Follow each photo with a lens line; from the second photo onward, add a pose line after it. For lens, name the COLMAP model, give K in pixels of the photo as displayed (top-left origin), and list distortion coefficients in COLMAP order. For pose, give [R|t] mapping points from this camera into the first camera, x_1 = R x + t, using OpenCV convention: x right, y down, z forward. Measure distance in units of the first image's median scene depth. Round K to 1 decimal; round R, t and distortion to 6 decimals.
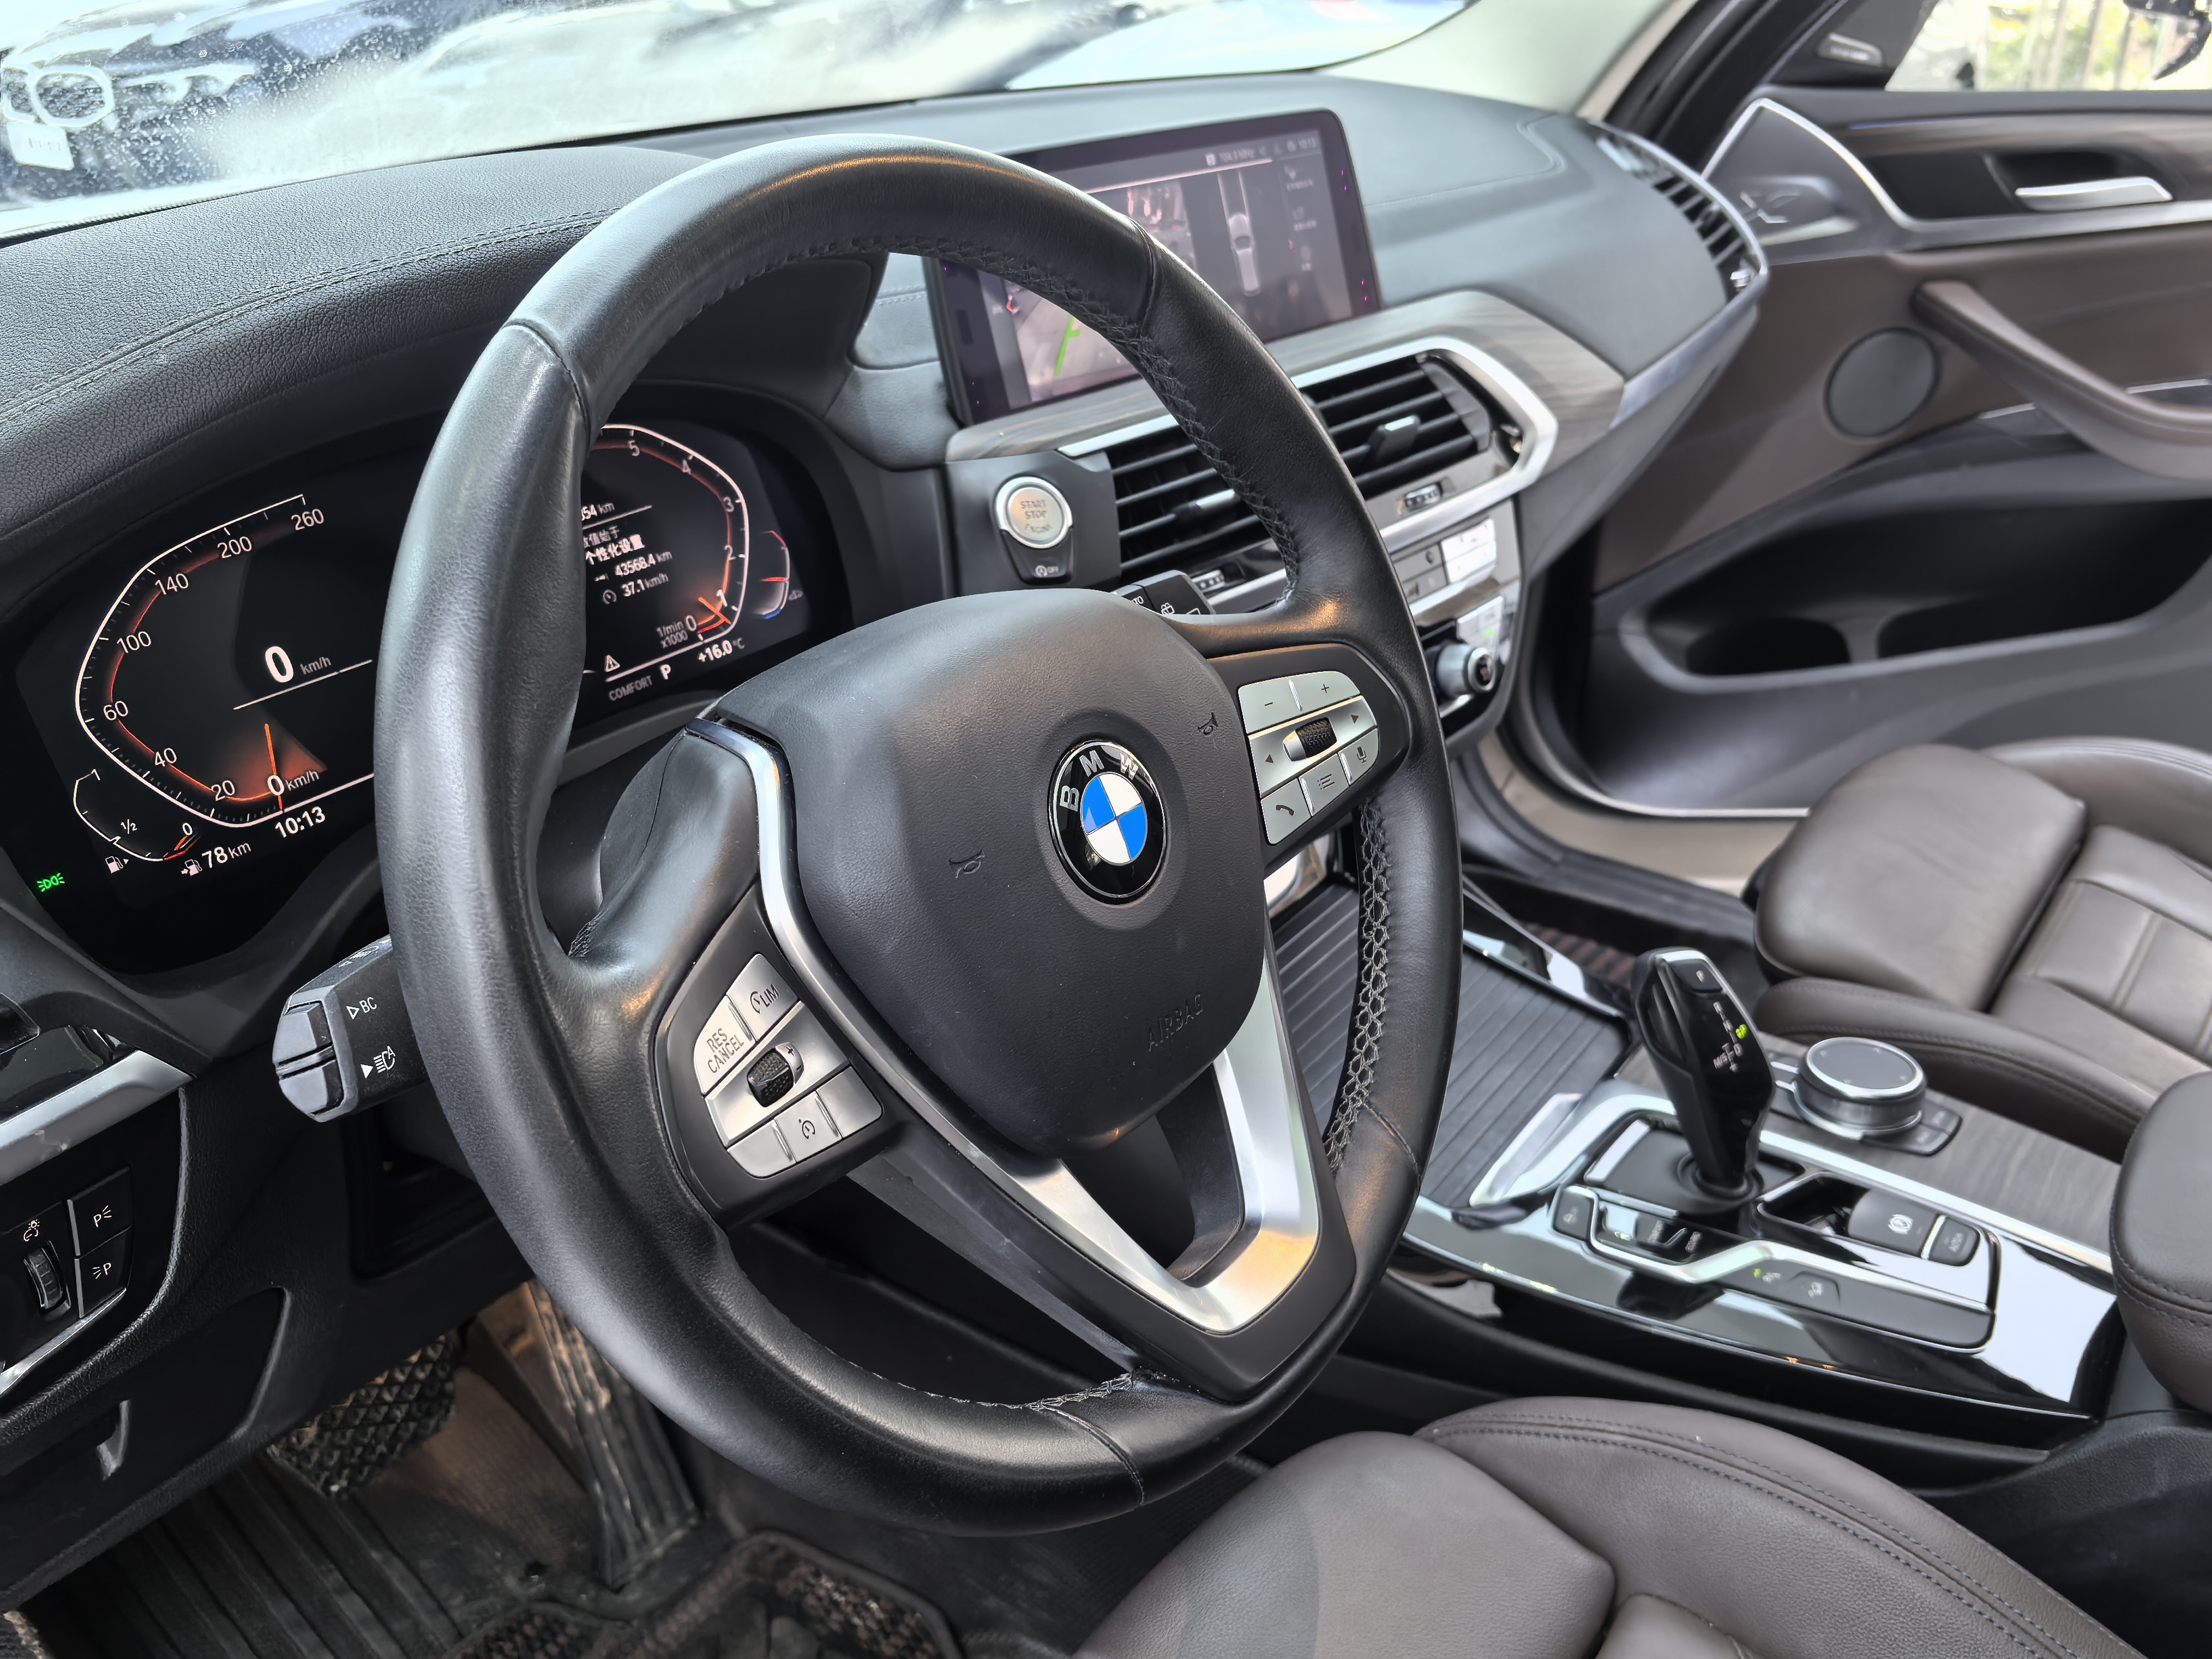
lens RADIAL K [[1746.1, 0, 1152.5], [0, 1746.1, 824.5], [0, 0, 1]] dist [0.063766, -0.081784]
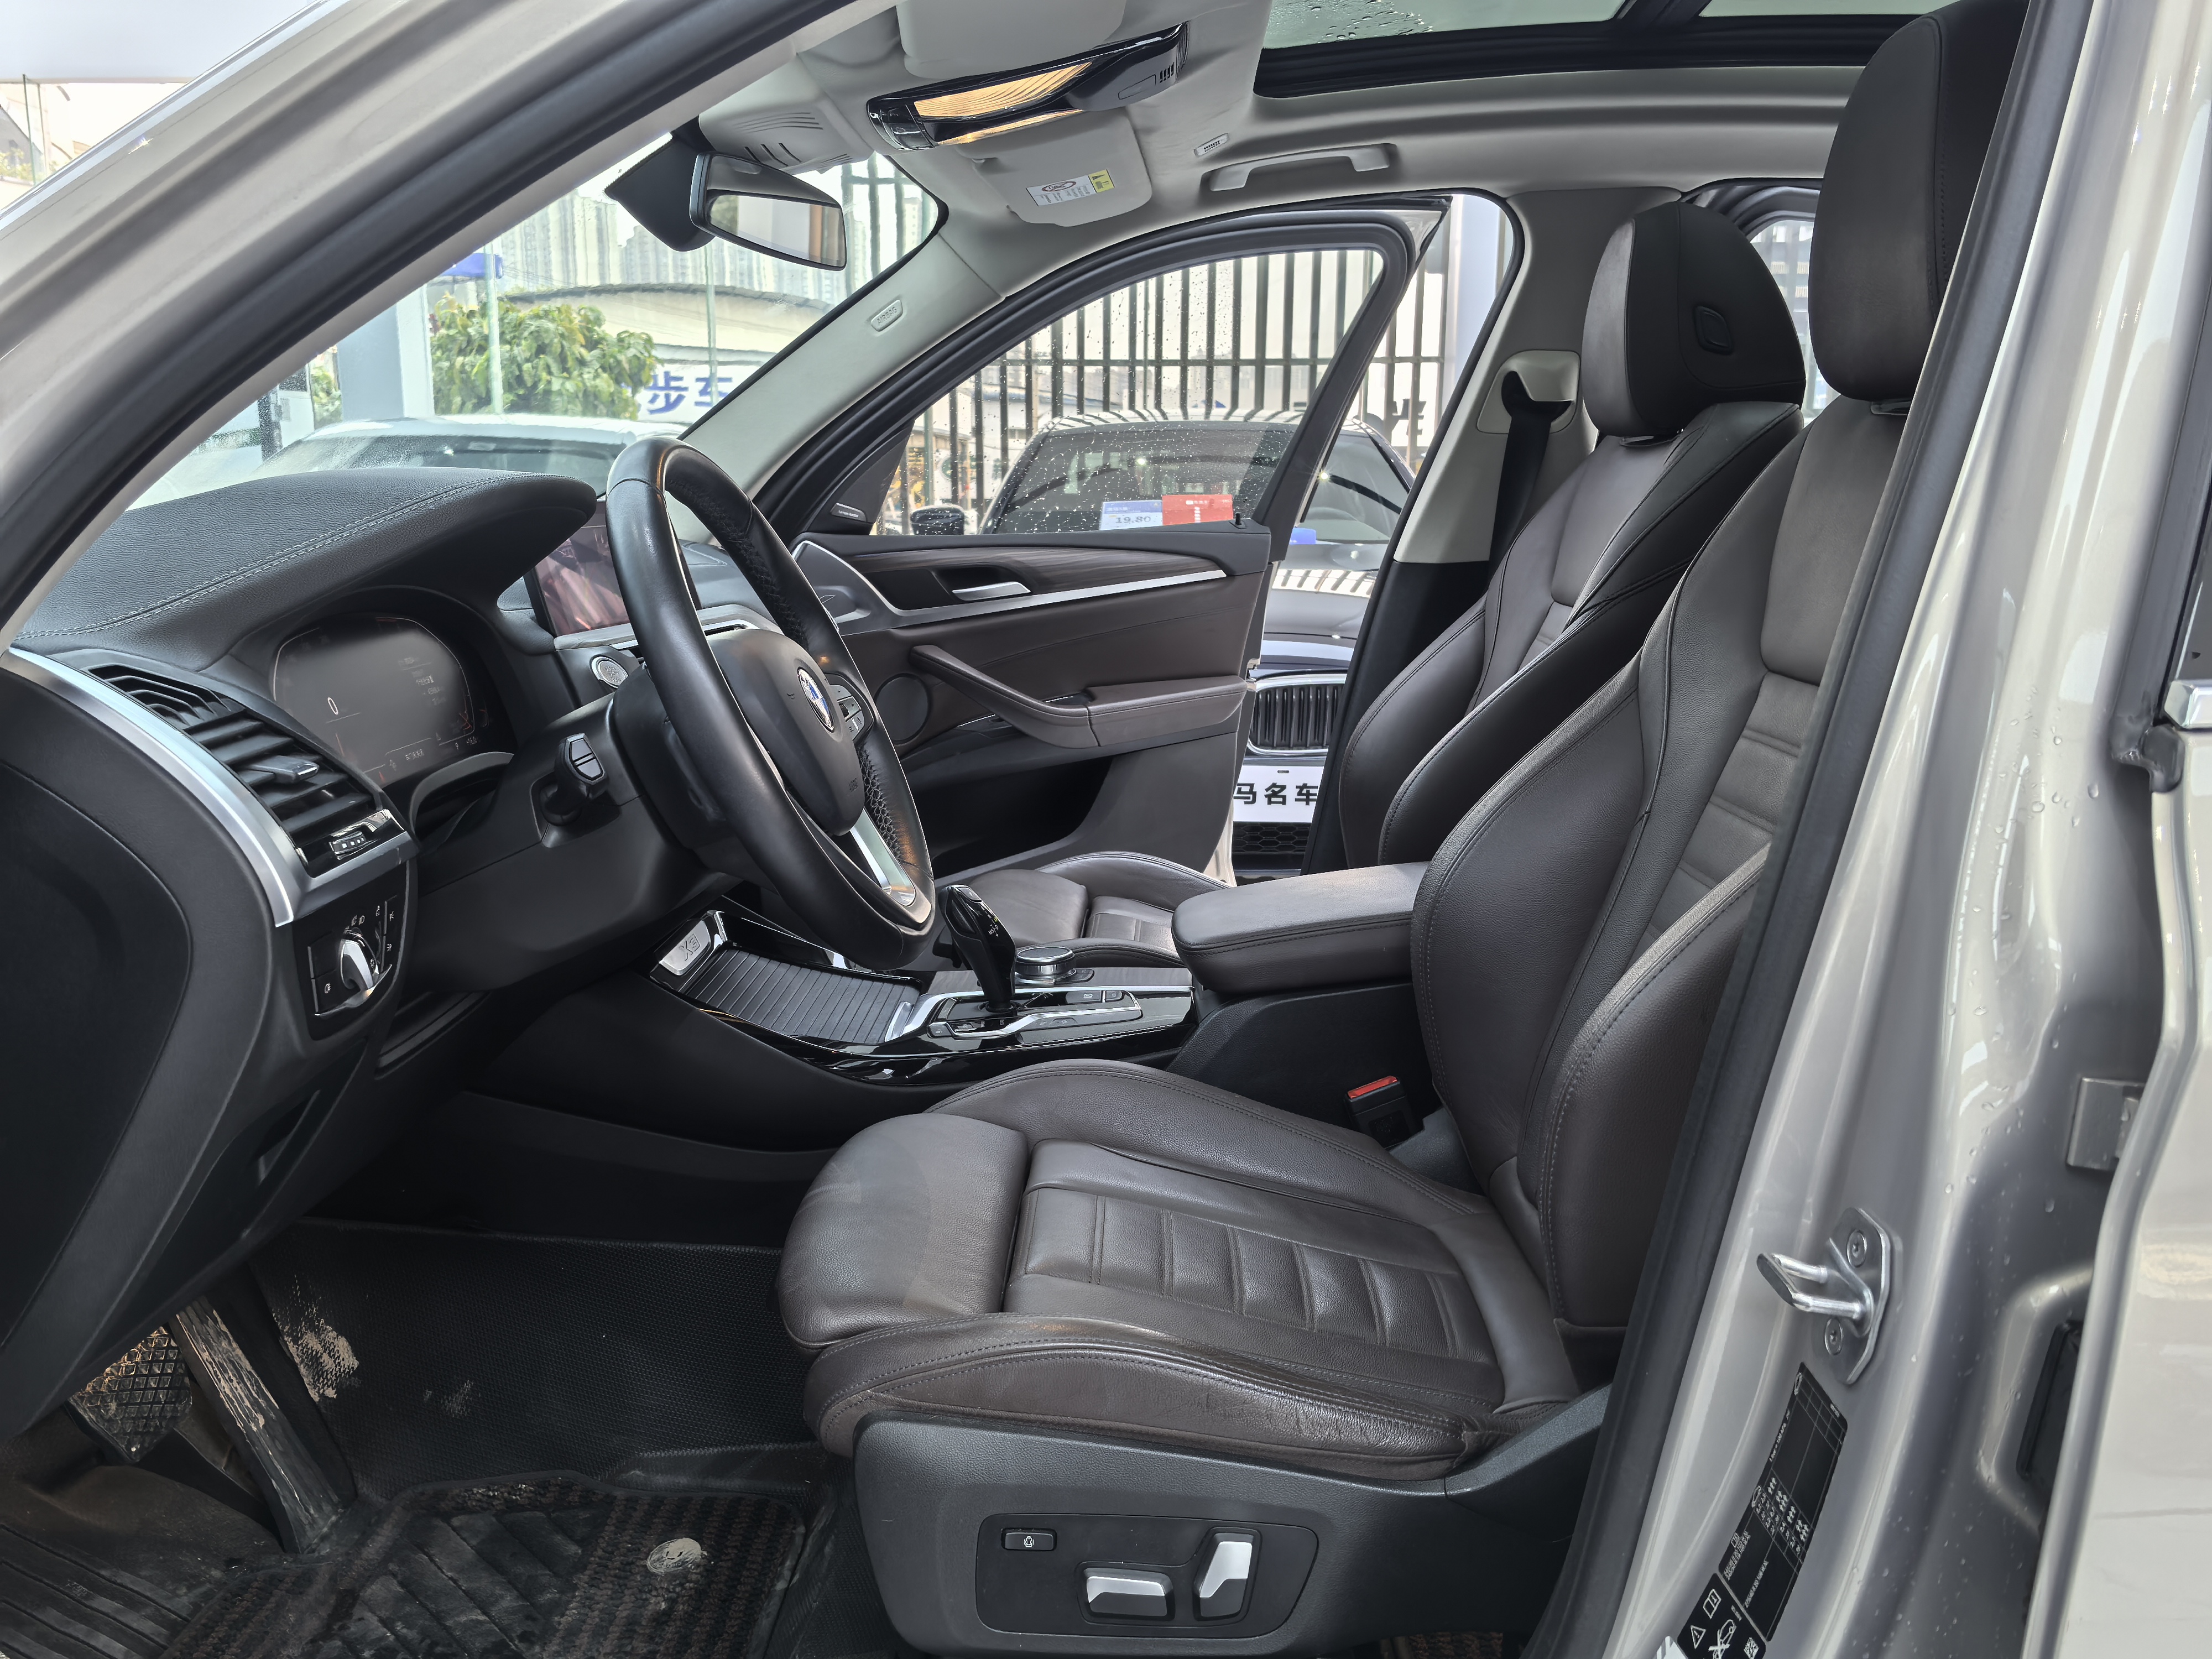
lens RADIAL K [[1746.1, 0, 1152.5], [0, 1746.1, 824.5], [0, 0, 1]] dist [0.063766, -0.081784]
pose [[0.812817, -0.103270, 0.573293, -0.469400], [0.267440, 0.940465, -0.209767, 0.354749], [-0.517499, 0.323823, 0.792044, -0.495059]]
